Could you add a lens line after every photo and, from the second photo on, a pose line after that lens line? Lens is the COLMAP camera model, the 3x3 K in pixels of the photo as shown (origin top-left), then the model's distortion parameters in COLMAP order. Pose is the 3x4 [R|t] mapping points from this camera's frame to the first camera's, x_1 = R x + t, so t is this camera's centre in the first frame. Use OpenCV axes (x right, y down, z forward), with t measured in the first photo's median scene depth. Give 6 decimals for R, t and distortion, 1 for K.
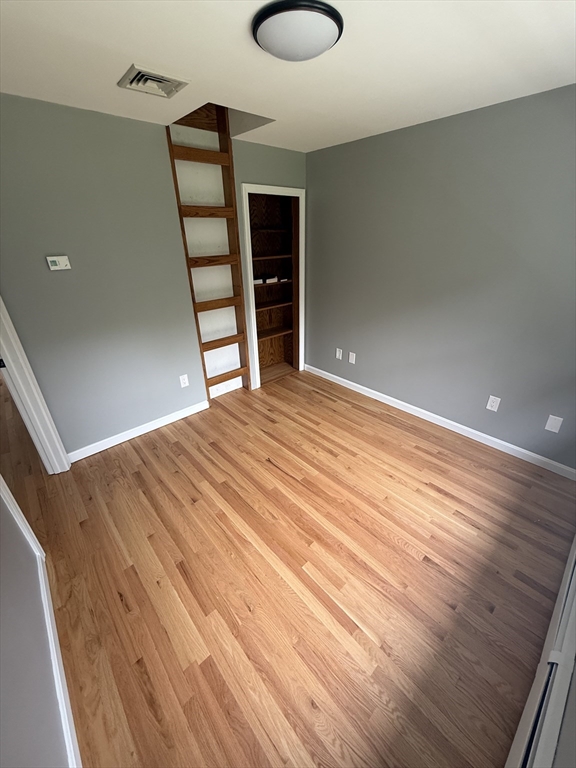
lens RADIAL K [[305.3, 0, 288.0], [0, 305.3, 384.0], [0, 0, 1]] dist [-0.000864, 0.000035]
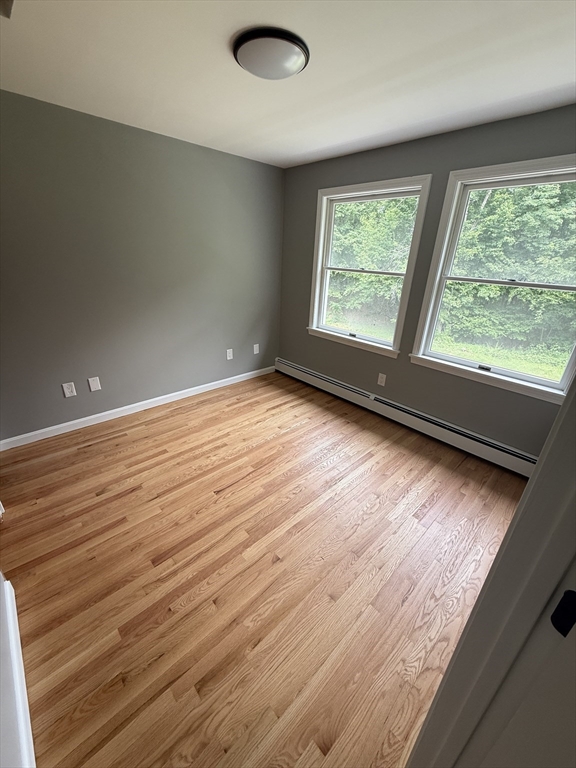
lens RADIAL K [[305.3, 0, 288.0], [0, 305.3, 384.0], [0, 0, 1]] dist [-0.000864, 0.000035]
pose [[-0.021825, -0.380044, 0.924711, -0.721310], [0.412996, 0.838896, 0.354524, -0.214427], [-0.910471, 0.389640, 0.138648, 0.584034]]
